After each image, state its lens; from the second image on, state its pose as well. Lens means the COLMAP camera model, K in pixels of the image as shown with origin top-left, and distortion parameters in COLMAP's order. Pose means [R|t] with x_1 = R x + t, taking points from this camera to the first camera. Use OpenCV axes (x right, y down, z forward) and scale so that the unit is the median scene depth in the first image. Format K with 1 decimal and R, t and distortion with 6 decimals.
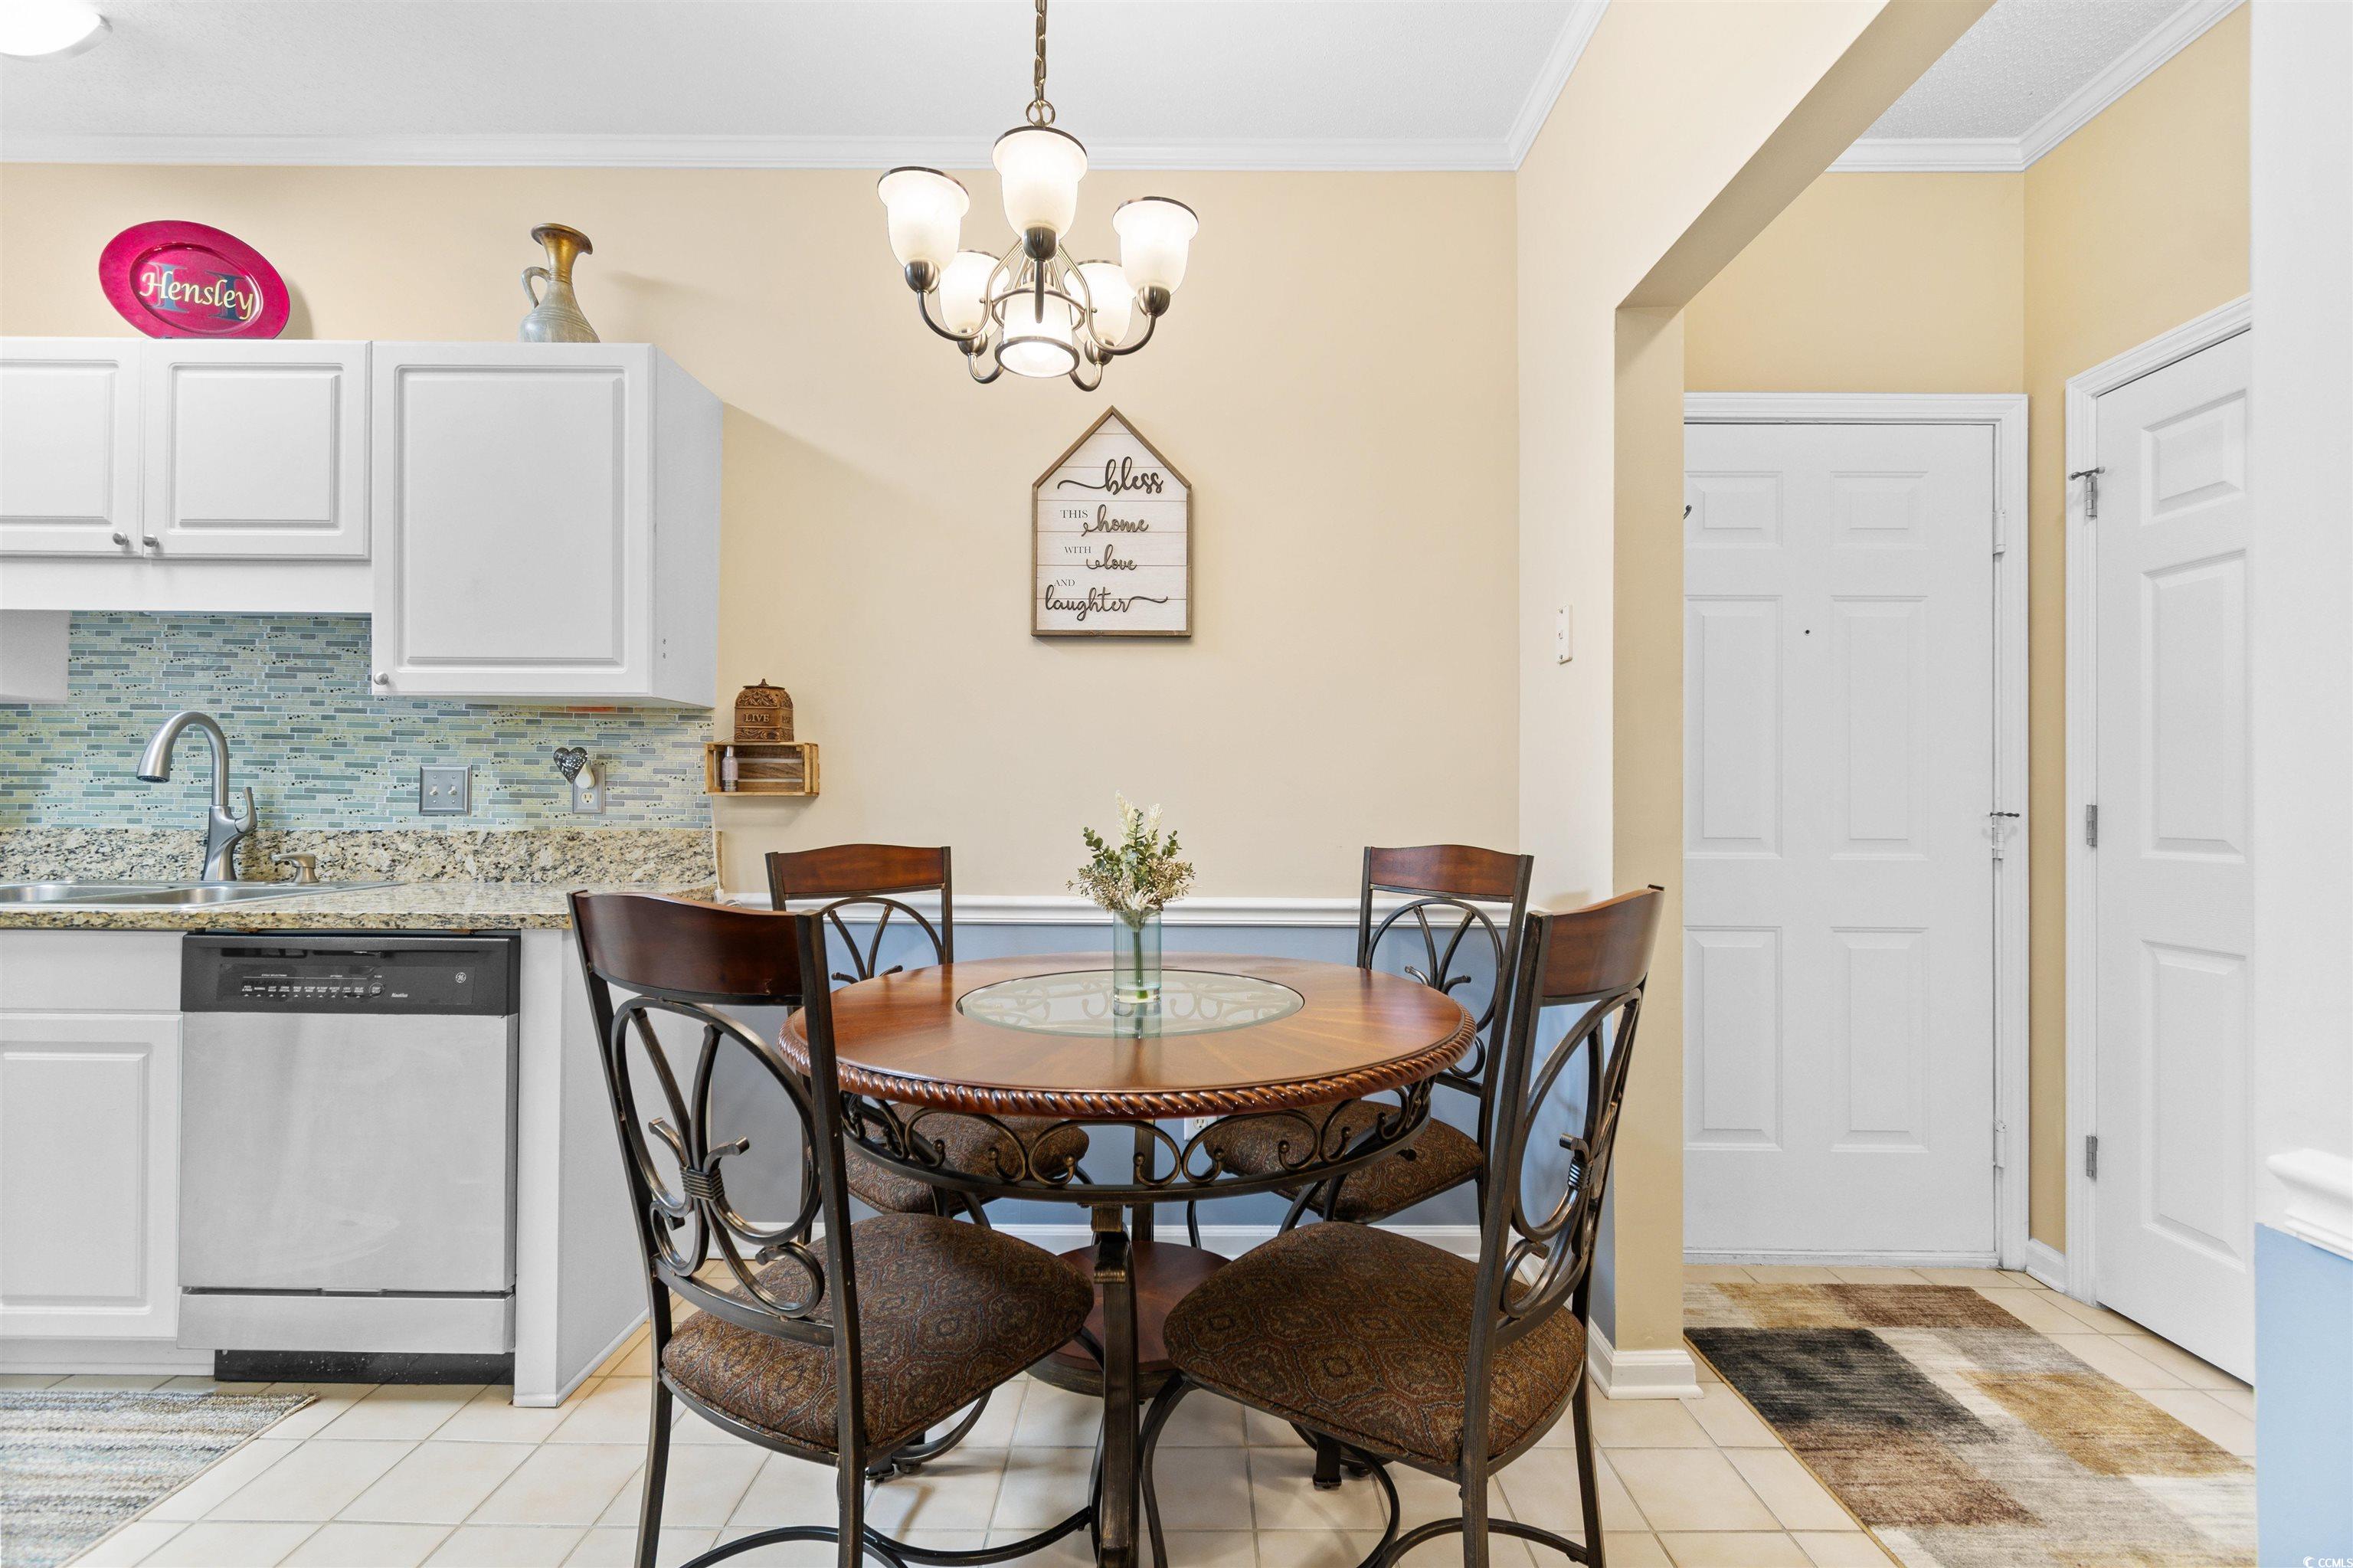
lens RADIAL K [[1047.8, 0, 1176.5], [0, 1047.8, 784.0], [0, 0, 1]] dist [-0.000326, 0.000029]
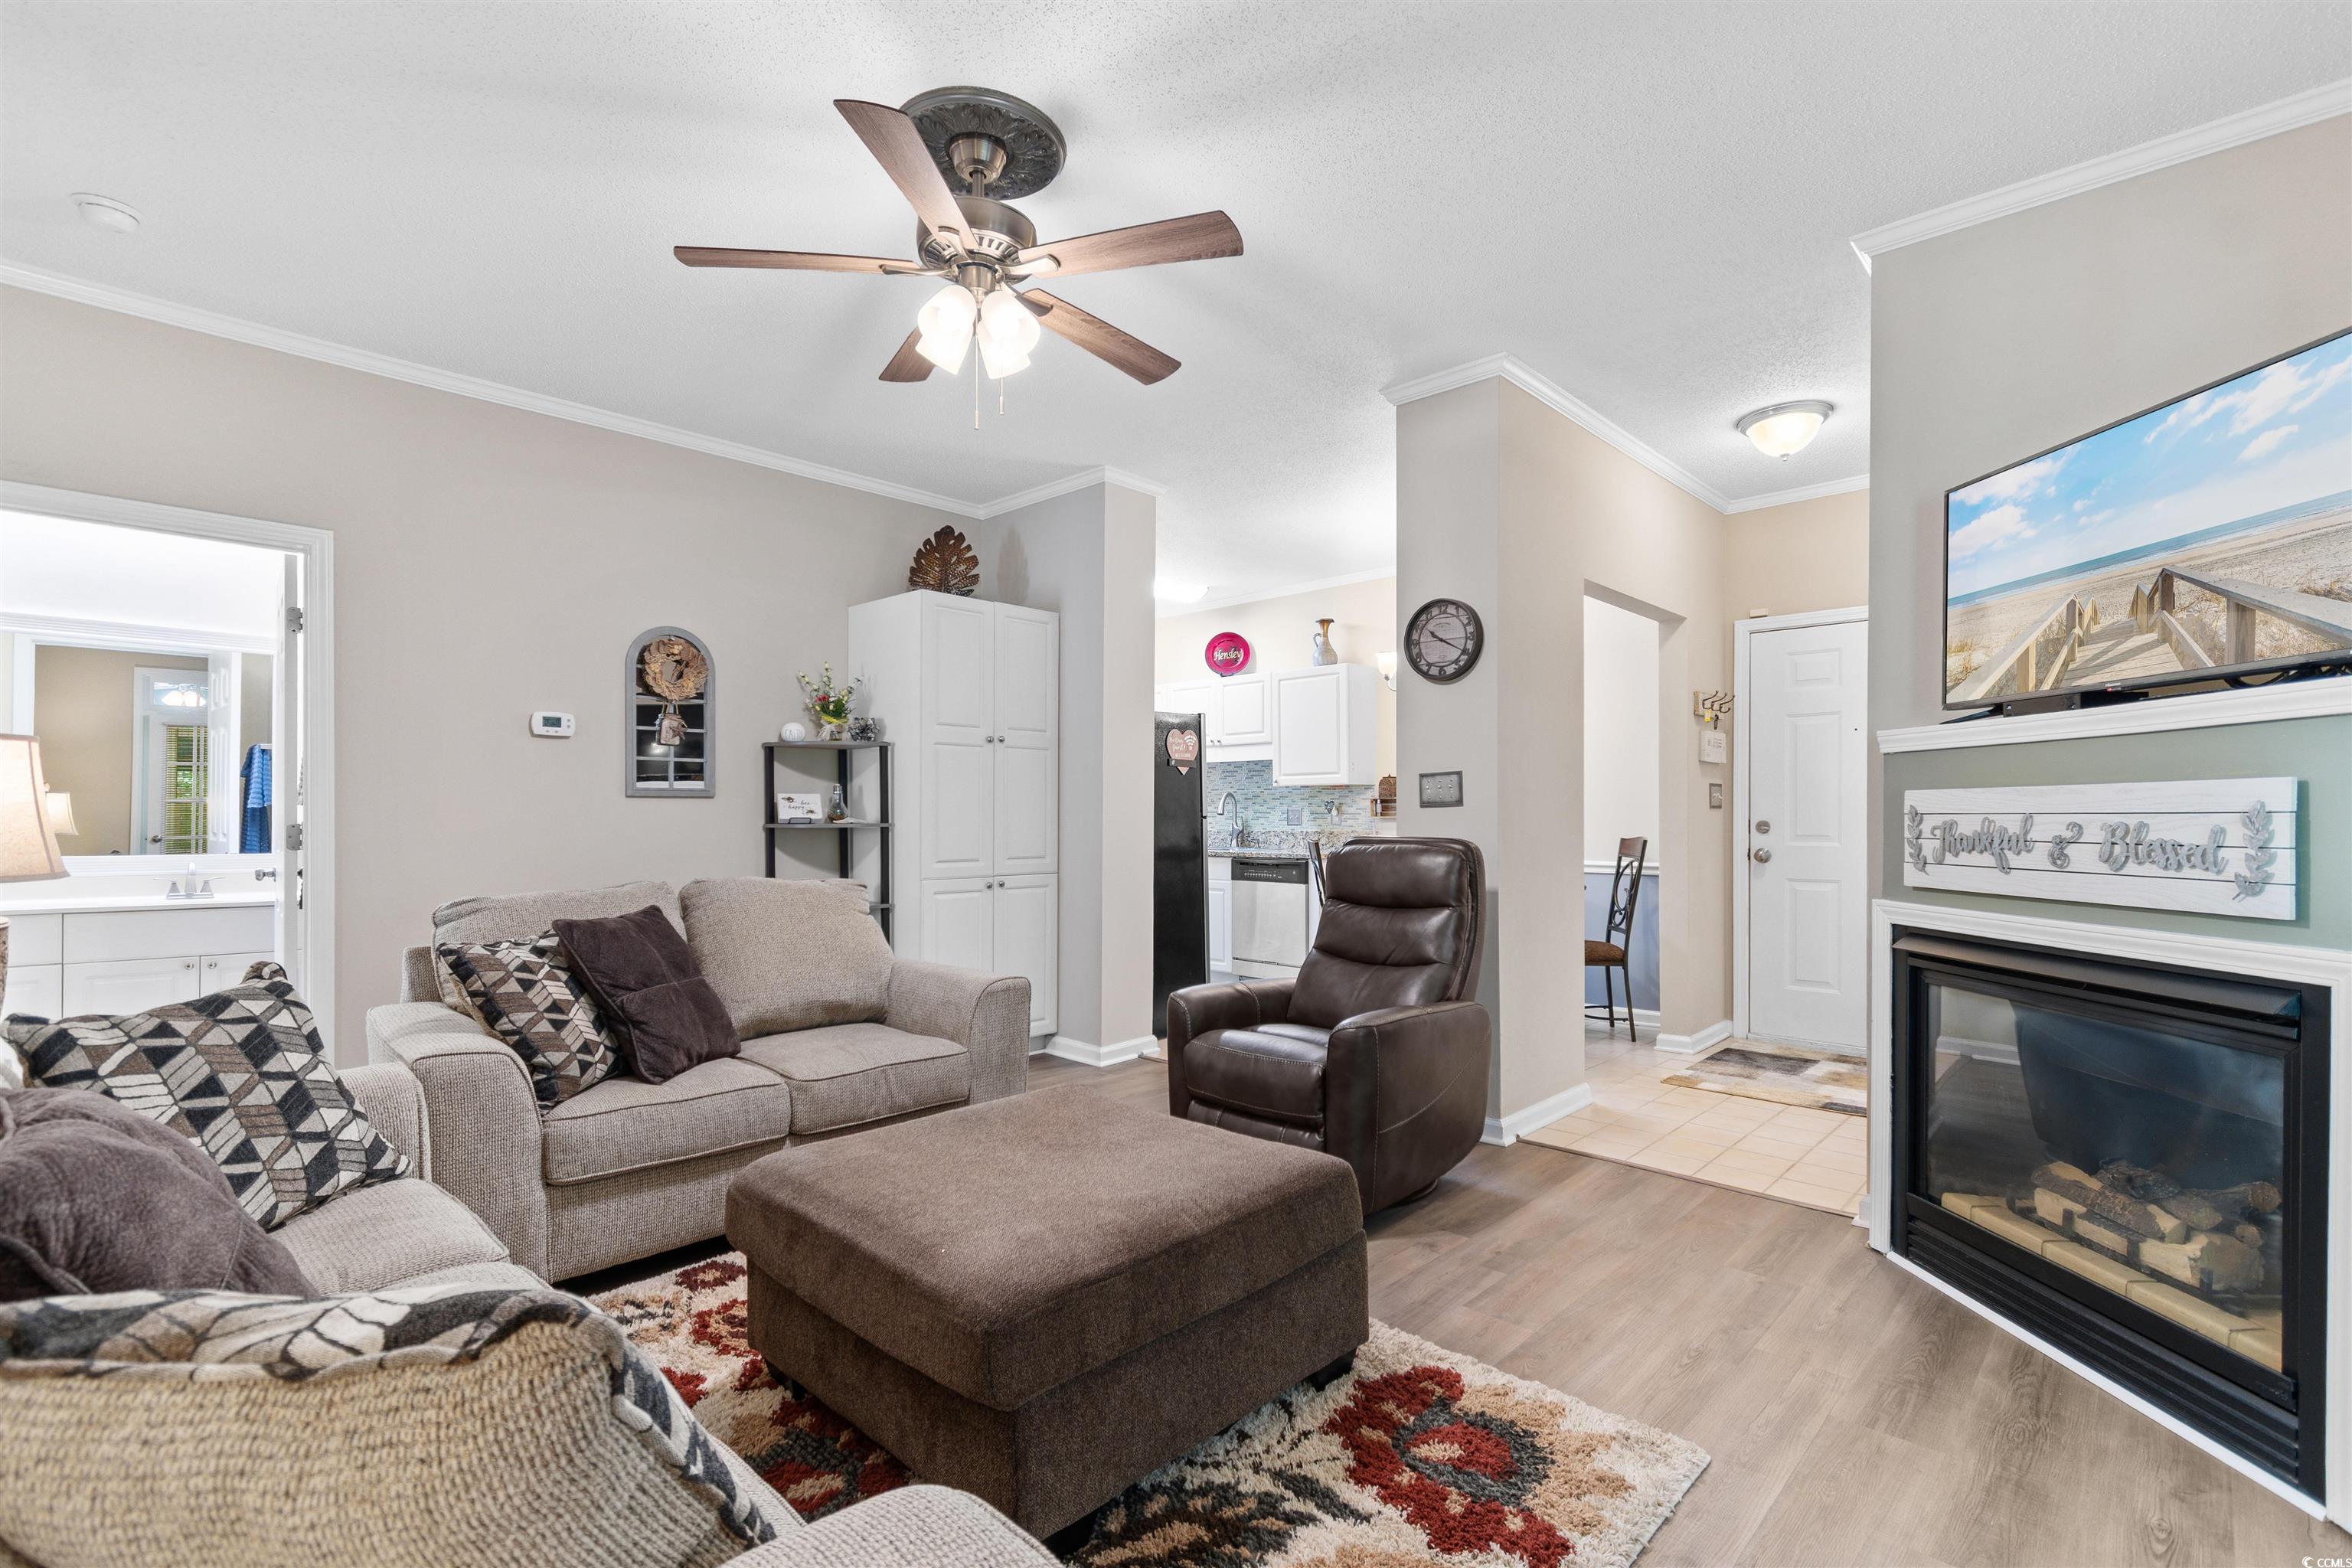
lens RADIAL K [[1083.2, 0, 1174.8], [0, 1083.2, 814.4], [0, 0, 1]] dist [-0.000178, -0.000012]
pose [[0.726562, -0.009781, -0.687031, 1.122499], [0.011824, 0.999929, -0.001732, 0.001371], [0.686999, -0.006865, 0.726626, -1.404916]]
